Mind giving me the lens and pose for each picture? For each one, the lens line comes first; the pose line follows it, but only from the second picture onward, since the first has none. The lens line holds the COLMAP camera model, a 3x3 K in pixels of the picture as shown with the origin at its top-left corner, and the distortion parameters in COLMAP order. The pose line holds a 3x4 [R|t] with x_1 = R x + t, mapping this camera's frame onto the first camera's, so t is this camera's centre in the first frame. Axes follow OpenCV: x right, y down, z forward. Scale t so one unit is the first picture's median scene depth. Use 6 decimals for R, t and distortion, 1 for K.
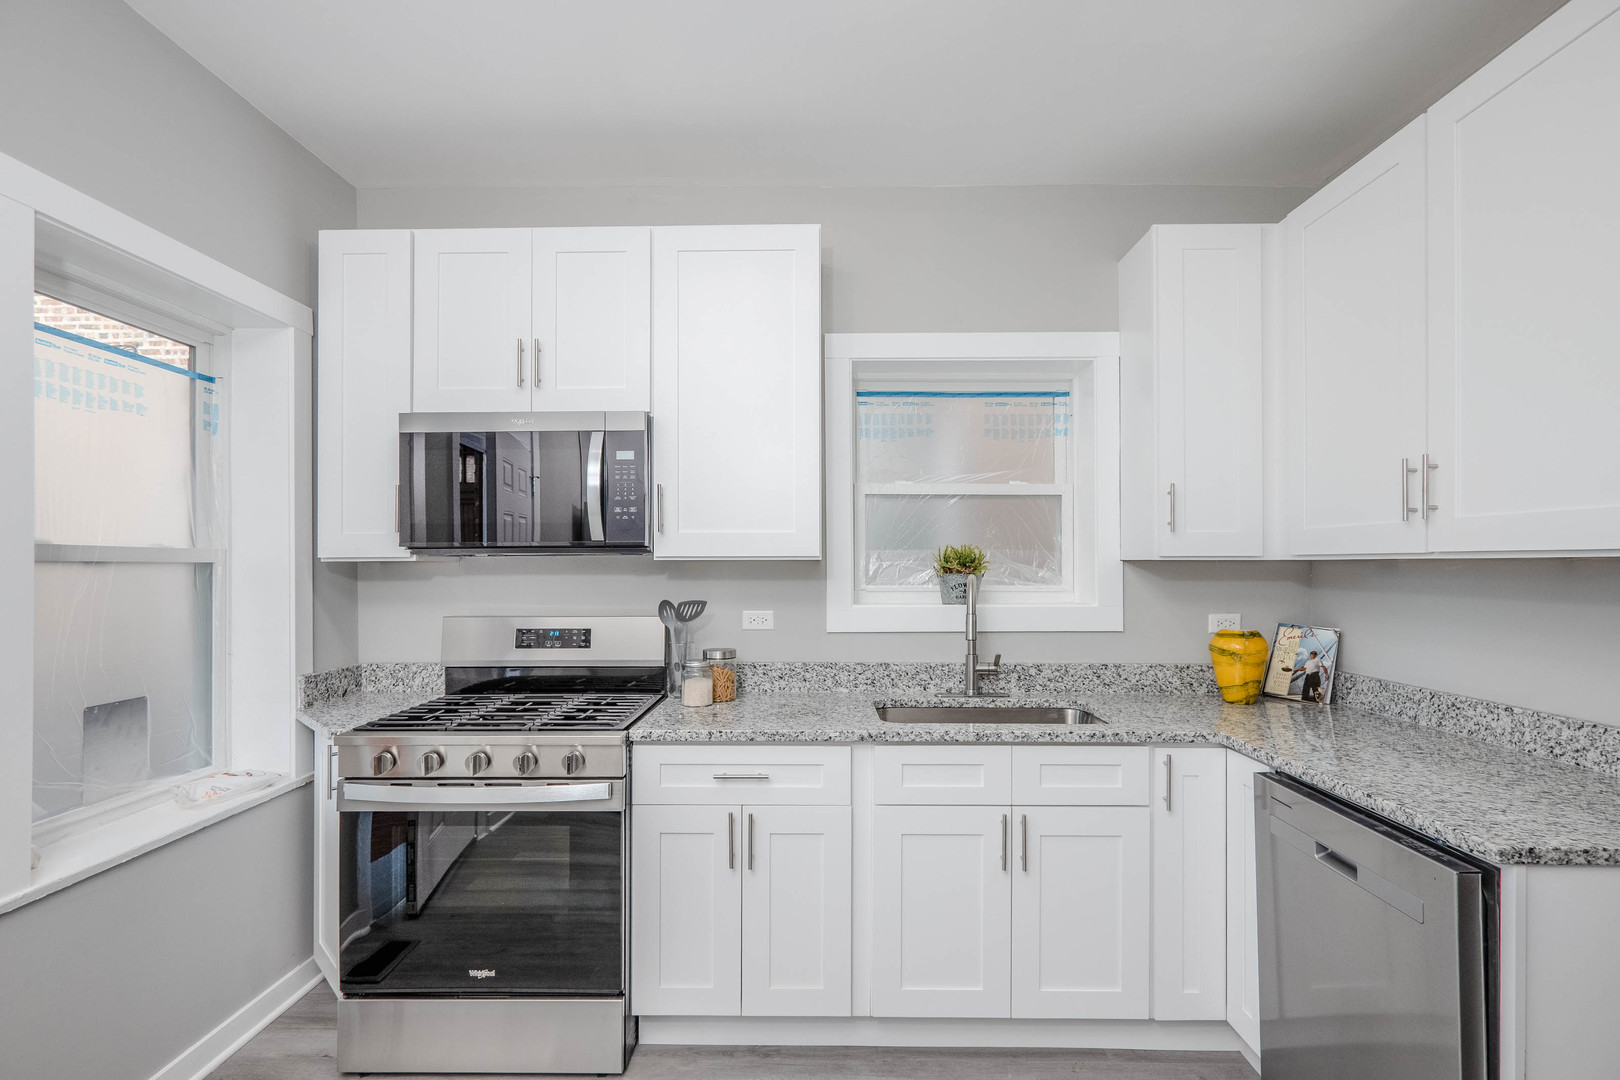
lens RADIAL K [[757.0, 0, 810.3], [0, 757.0, 545.5], [0, 0, 1]] dist [0.006235, -0.000235]
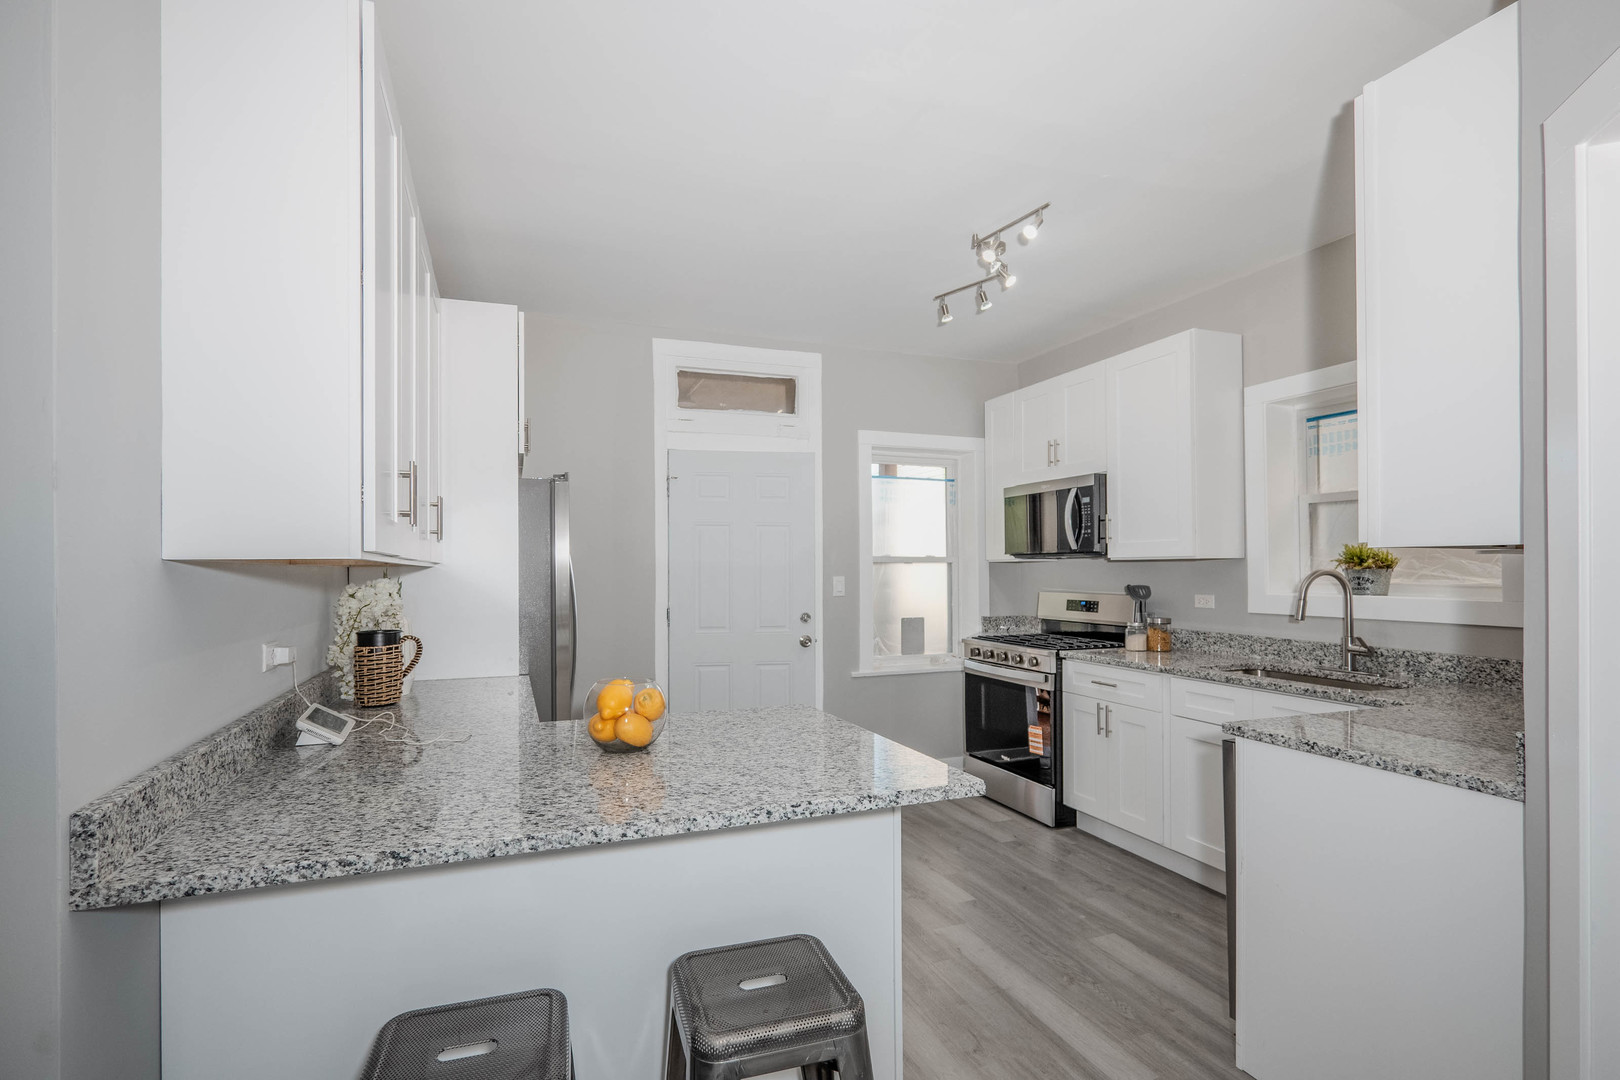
lens RADIAL K [[757.0, 0, 807.3], [0, 757.0, 554.9], [0, 0, 1]] dist [0.006235, -0.000235]
pose [[0.390234, -0.014972, -0.920594, 1.011873], [0.028489, 0.999585, -0.004181, -0.003635], [0.920275, -0.024595, 0.390498, -0.247759]]
